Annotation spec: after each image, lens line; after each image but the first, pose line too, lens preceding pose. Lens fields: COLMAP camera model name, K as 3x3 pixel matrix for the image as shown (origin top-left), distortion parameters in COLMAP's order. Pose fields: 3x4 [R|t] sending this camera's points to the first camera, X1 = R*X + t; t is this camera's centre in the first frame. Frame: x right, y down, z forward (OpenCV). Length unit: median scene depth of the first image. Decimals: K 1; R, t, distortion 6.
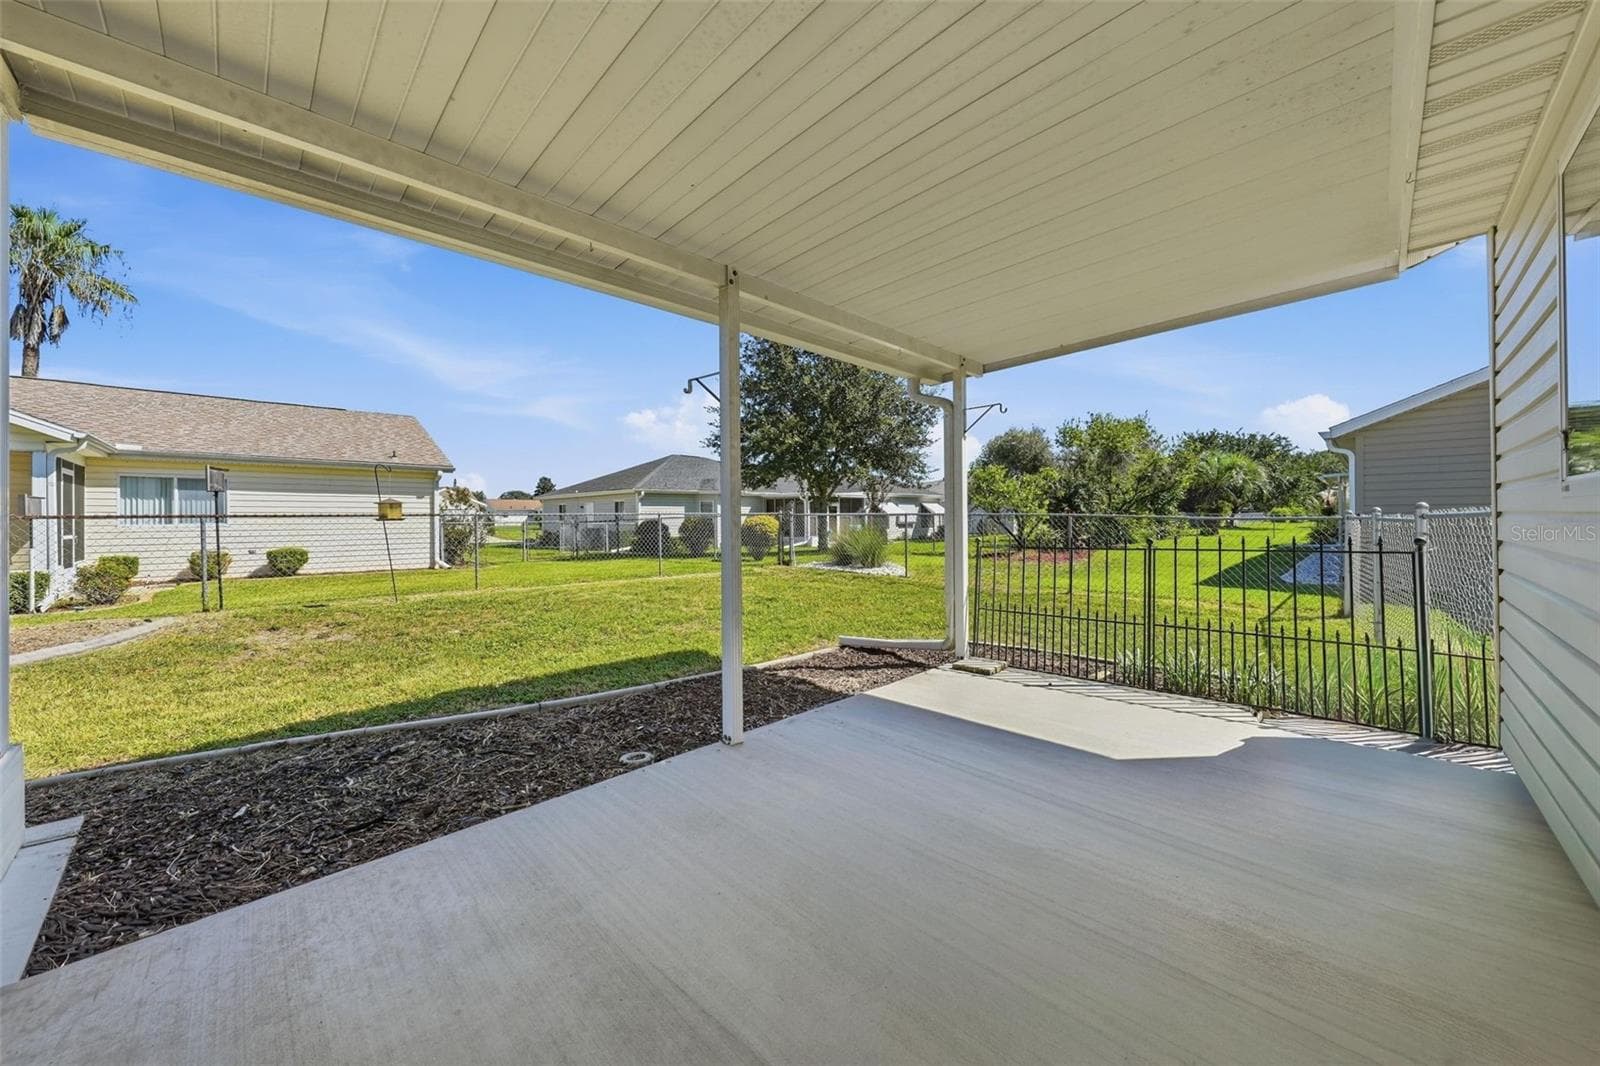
lens RADIAL K [[566.2, 0, 803.7], [0, 566.2, 524.7], [0, 0, 1]] dist [-0.000818, -0.000083]
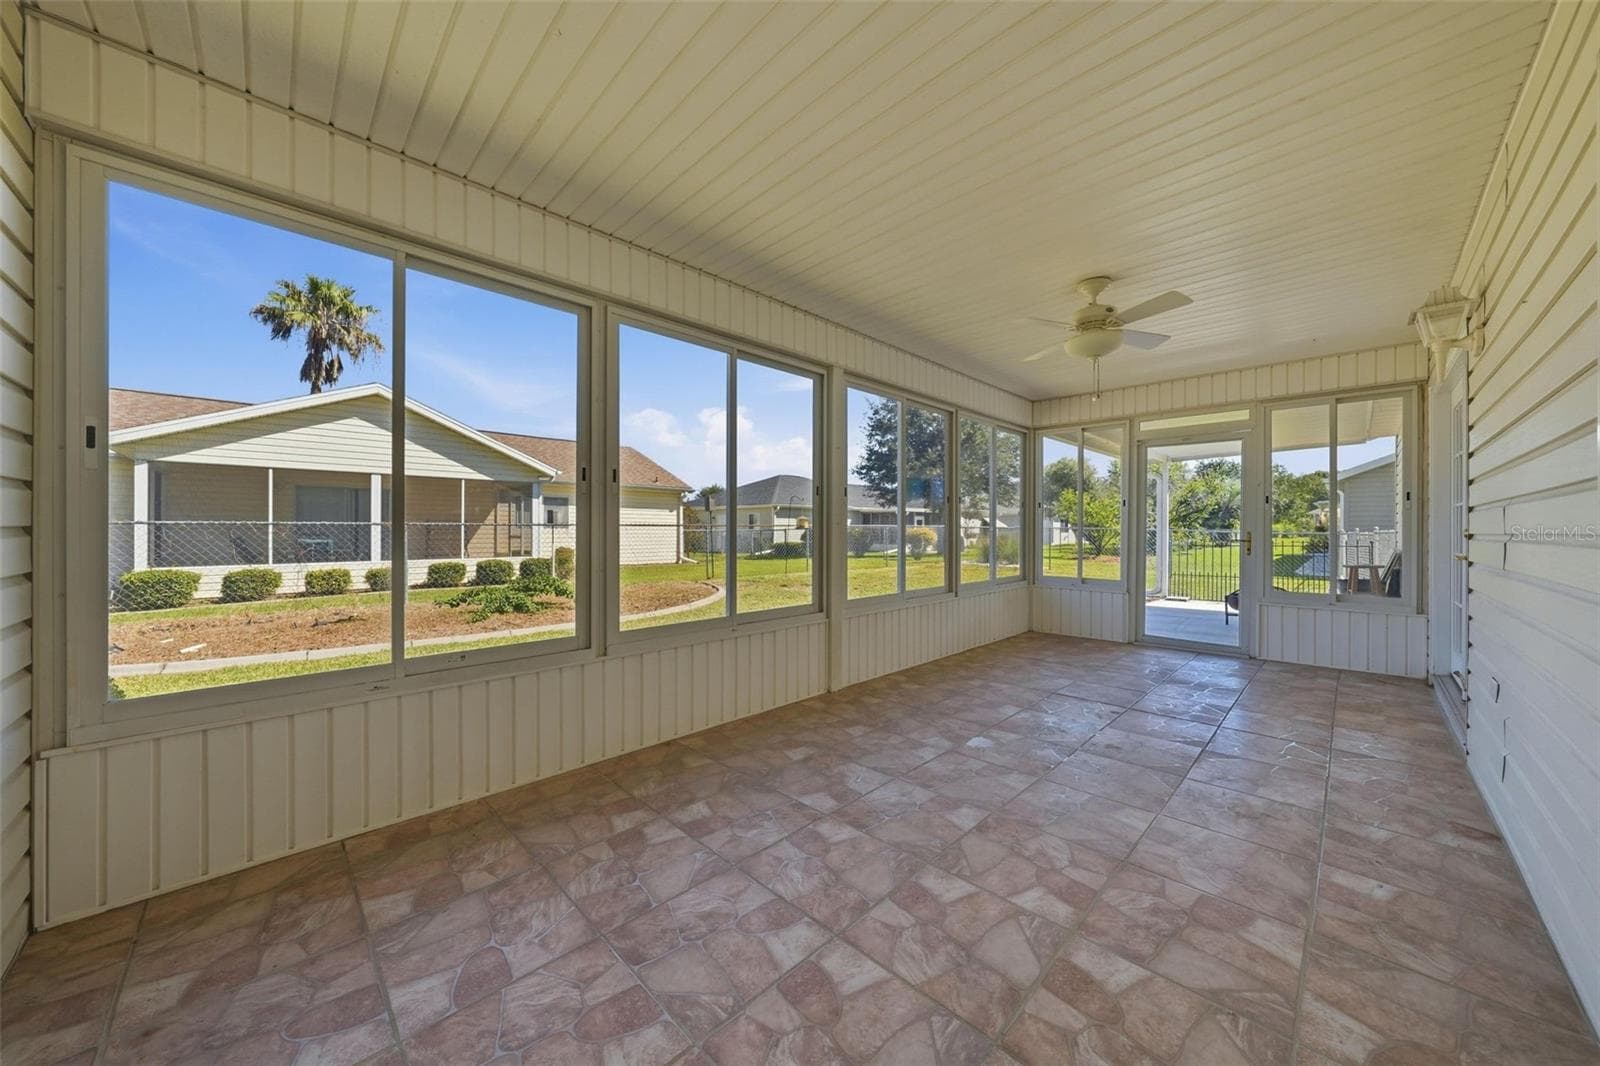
lens RADIAL K [[566.2, 0, 803.3], [0, 566.2, 539.6], [0, 0, 1]] dist [-0.000818, -0.000083]
pose [[0.999810, 0.010099, 0.016660, -0.281398], [-0.010194, 0.999932, 0.005654, 0.006866], [-0.016602, -0.005823, 0.999845, -0.276980]]
